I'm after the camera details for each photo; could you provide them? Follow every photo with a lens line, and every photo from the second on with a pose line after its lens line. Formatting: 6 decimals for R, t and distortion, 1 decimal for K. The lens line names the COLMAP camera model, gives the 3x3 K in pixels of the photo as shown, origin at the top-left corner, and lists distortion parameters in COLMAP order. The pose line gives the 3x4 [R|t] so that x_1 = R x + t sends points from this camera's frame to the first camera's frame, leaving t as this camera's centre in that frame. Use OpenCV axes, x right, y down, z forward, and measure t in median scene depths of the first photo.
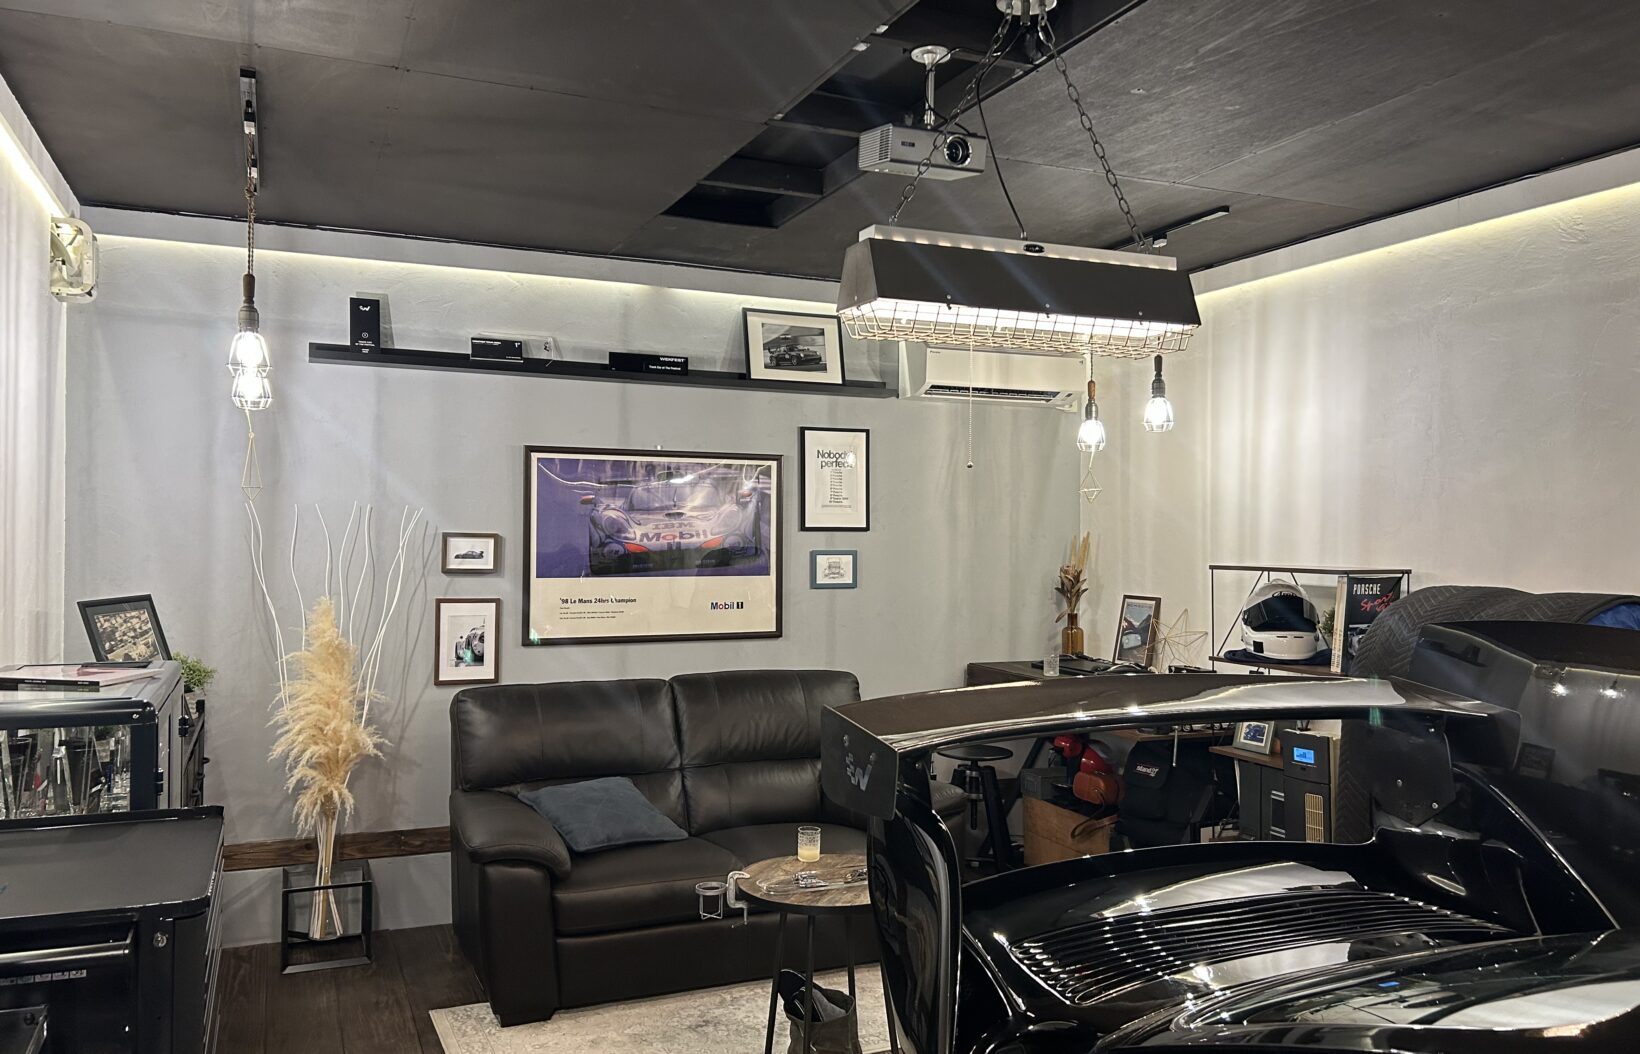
lens RADIAL K [[1226.5, 0, 821.6], [0, 1226.5, 546.0], [0, 0, 1]] dist [0.046617, -0.076854]
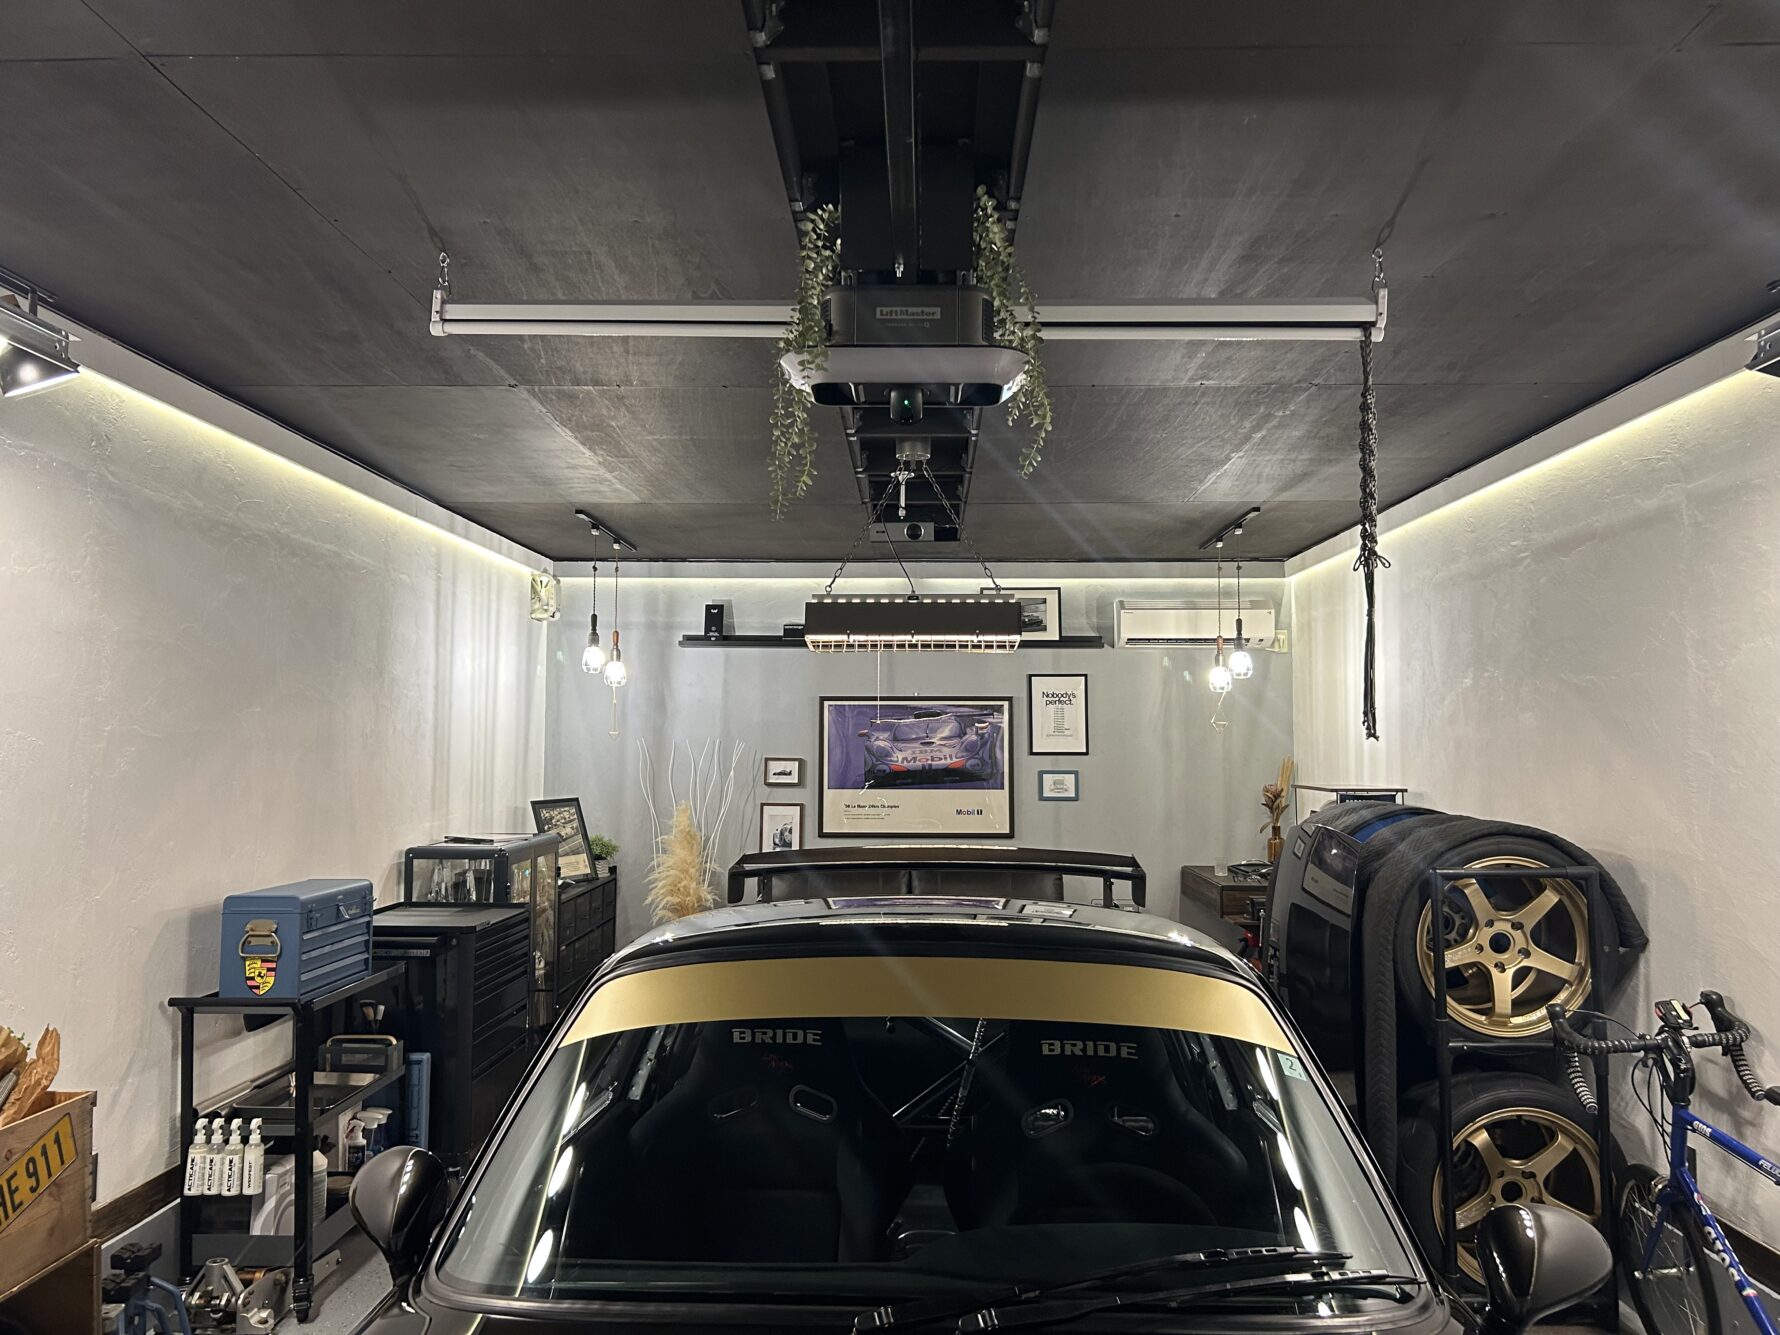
lens RADIAL K [[1303.4, 0, 890.0], [0, 1303.4, 667.5], [0, 0, 1]] dist [0.092716, -0.094413]
pose [[0.900509, -0.028942, -0.433873, 0.509364], [0.000360, 0.997832, -0.065816, -0.015815], [0.434837, 0.059111, 0.898567, -0.342211]]
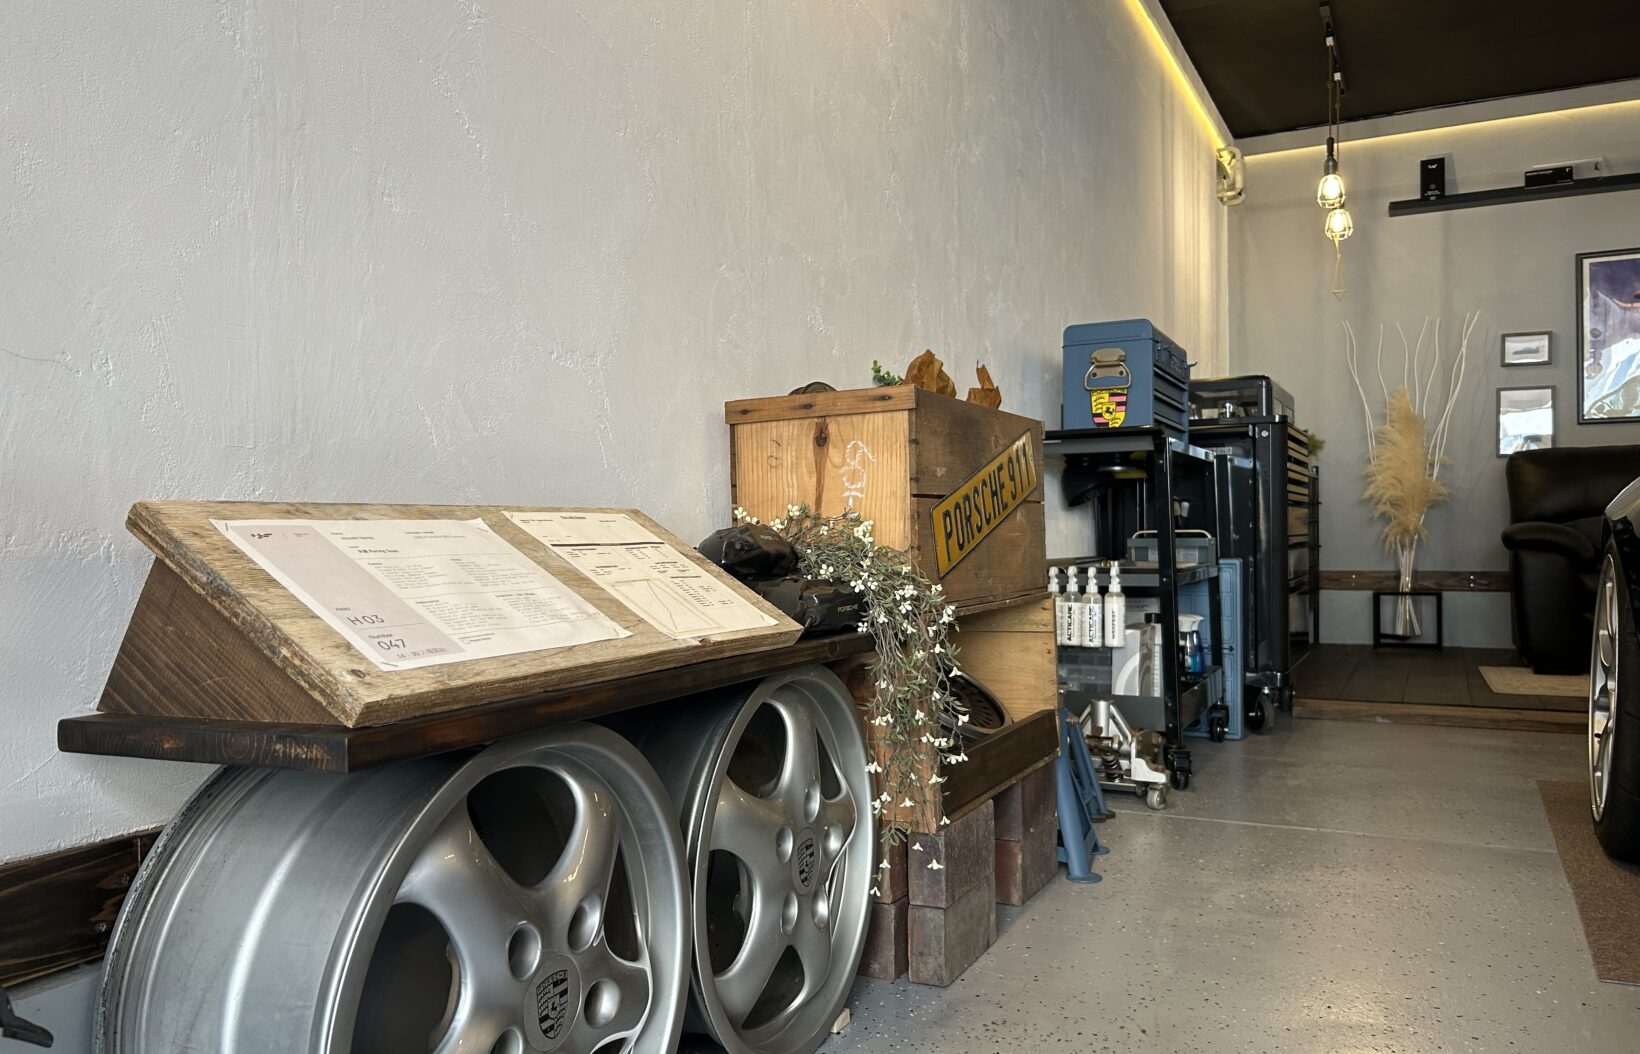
lens RADIAL K [[1192.8, 0, 820.0], [0, 1192.8, 527.0], [0, 0, 1]] dist [0.007910, 0.002587]
pose [[0.626942, -0.017840, -0.778862, 0.200827], [0.010119, 0.999840, -0.014757, 0.196453], [0.779001, 0.001371, 0.627022, -0.296745]]
